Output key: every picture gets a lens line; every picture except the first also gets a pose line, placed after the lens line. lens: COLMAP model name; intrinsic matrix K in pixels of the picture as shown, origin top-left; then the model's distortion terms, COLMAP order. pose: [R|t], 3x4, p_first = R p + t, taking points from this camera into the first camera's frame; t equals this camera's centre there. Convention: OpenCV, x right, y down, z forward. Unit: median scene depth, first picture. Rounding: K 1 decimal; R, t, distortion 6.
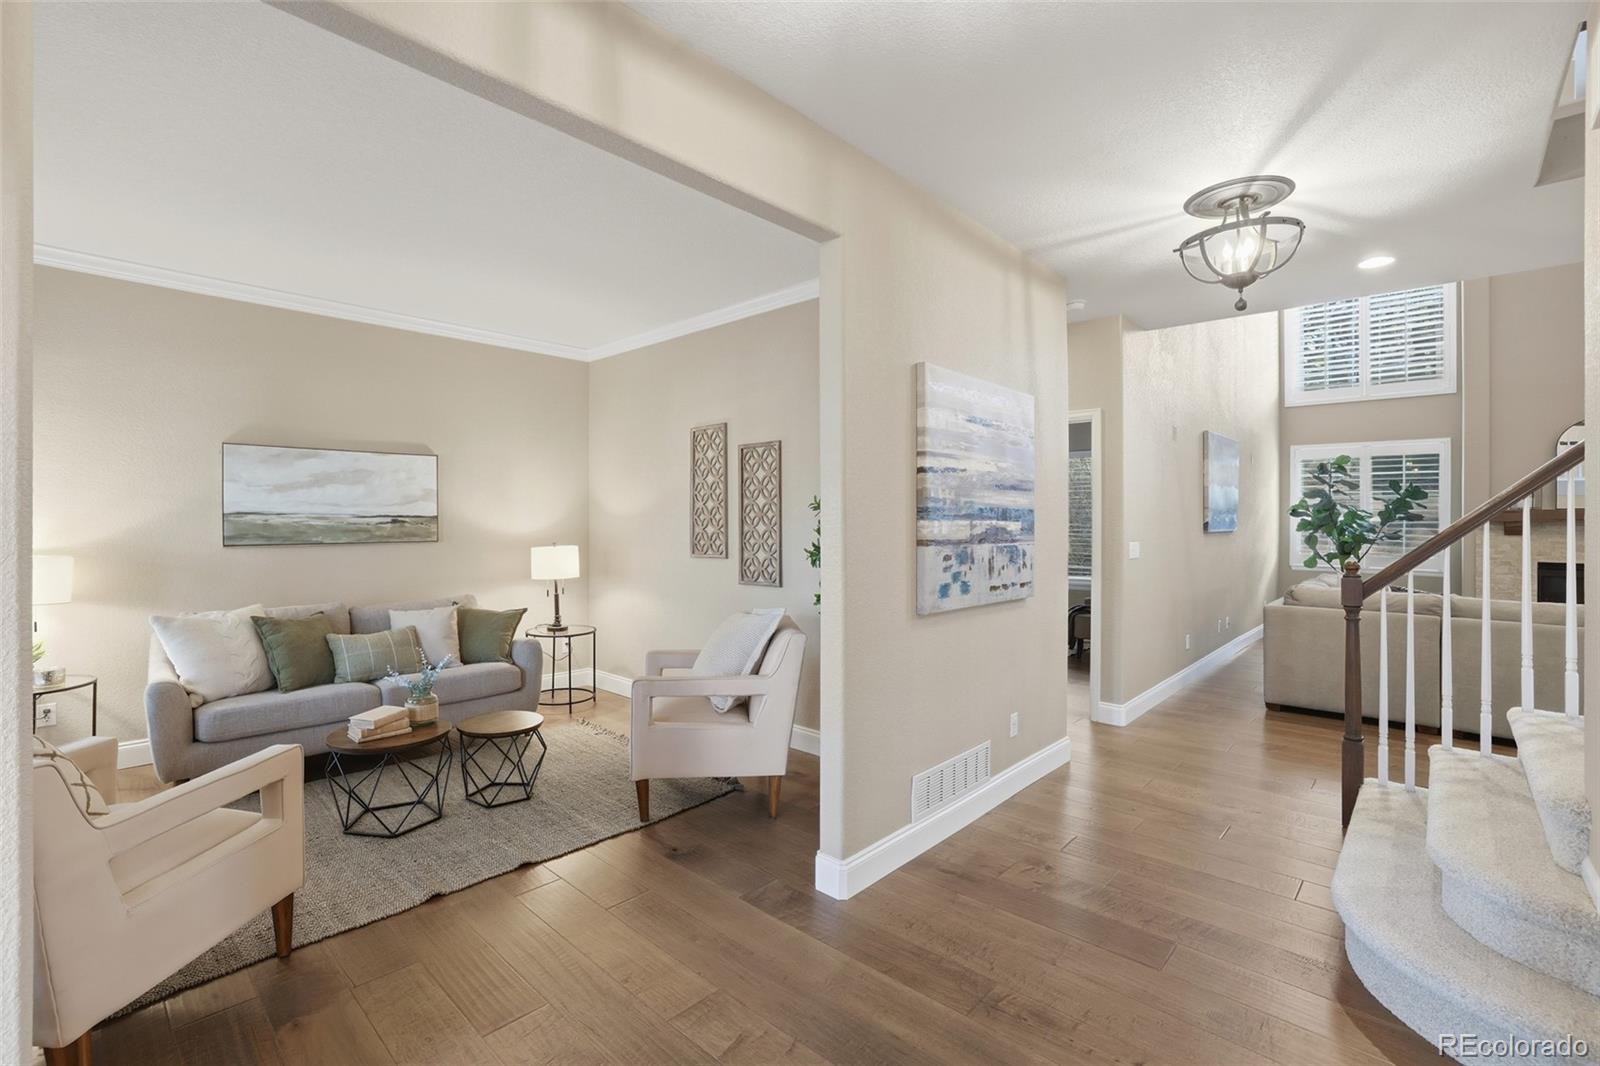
lens RADIAL K [[691.2, 0, 799.8], [0, 691.2, 524.5], [0, 0, 1]] dist [-0.039942, 0.012081]
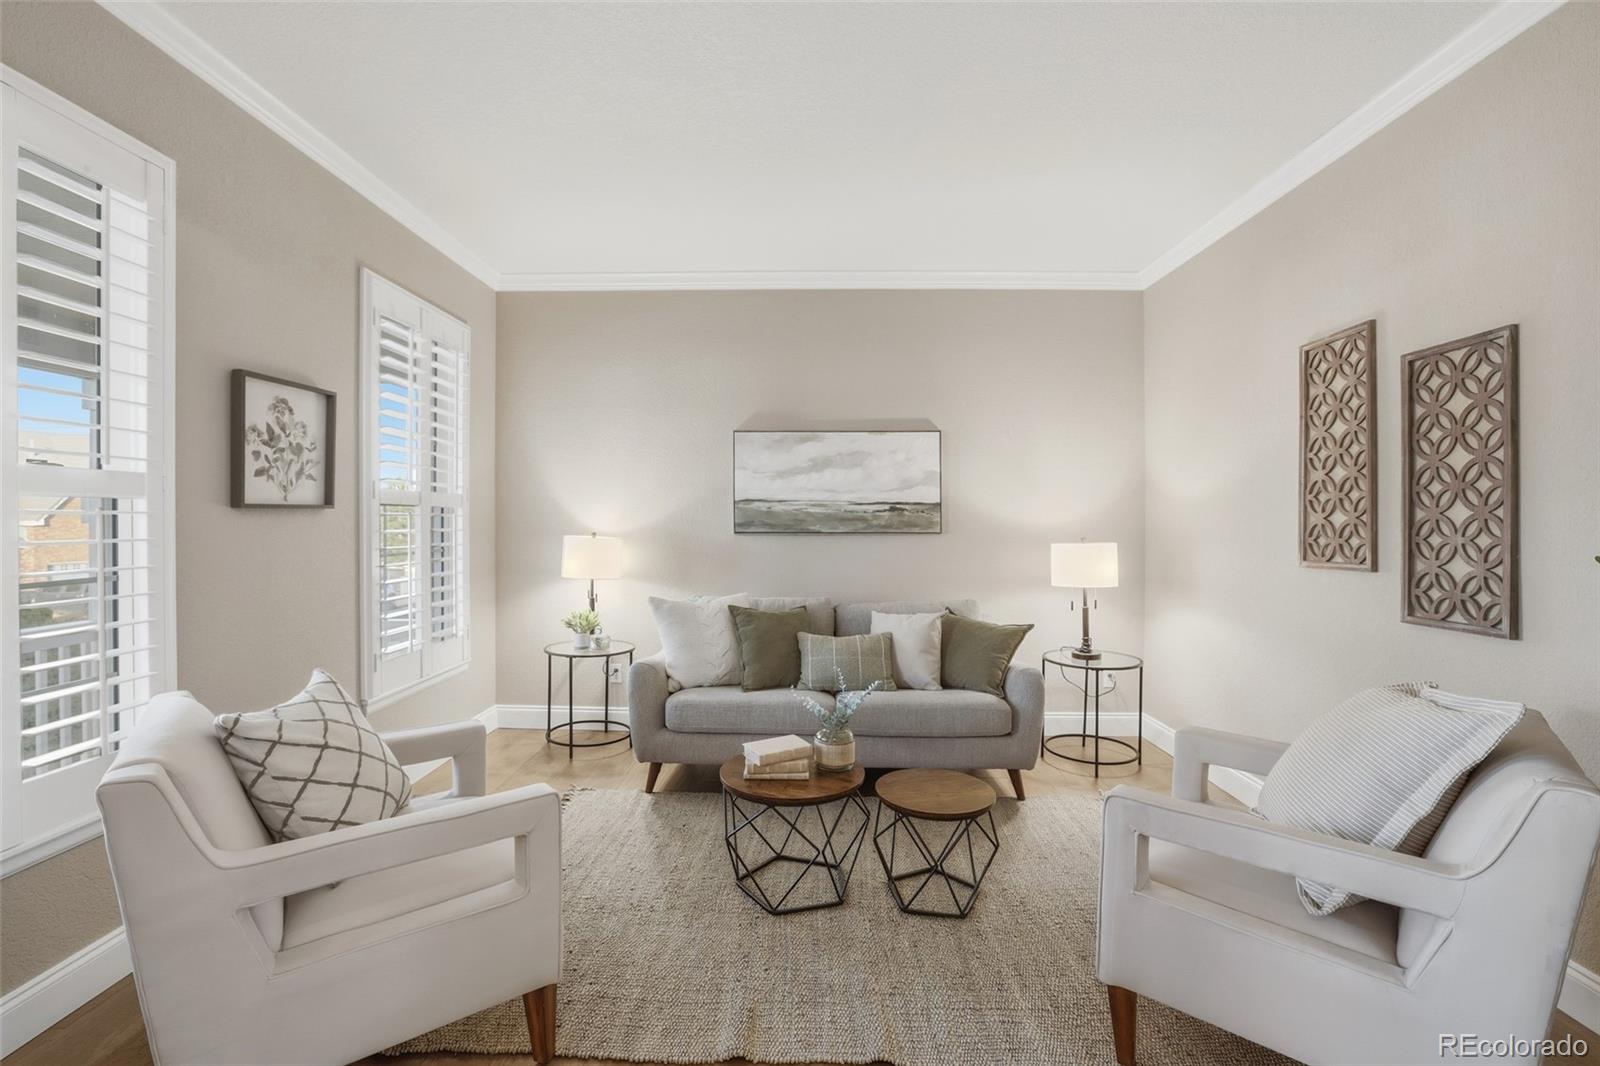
lens RADIAL K [[691.2, 0, 800.6], [0, 691.2, 523.8], [0, 0, 1]] dist [-0.039942, 0.012081]
pose [[0.657538, 0.003564, -0.753413, -0.004027], [-0.006006, 0.999982, -0.000512, 0.017296], [0.753398, 0.004861, 0.657547, 0.369574]]
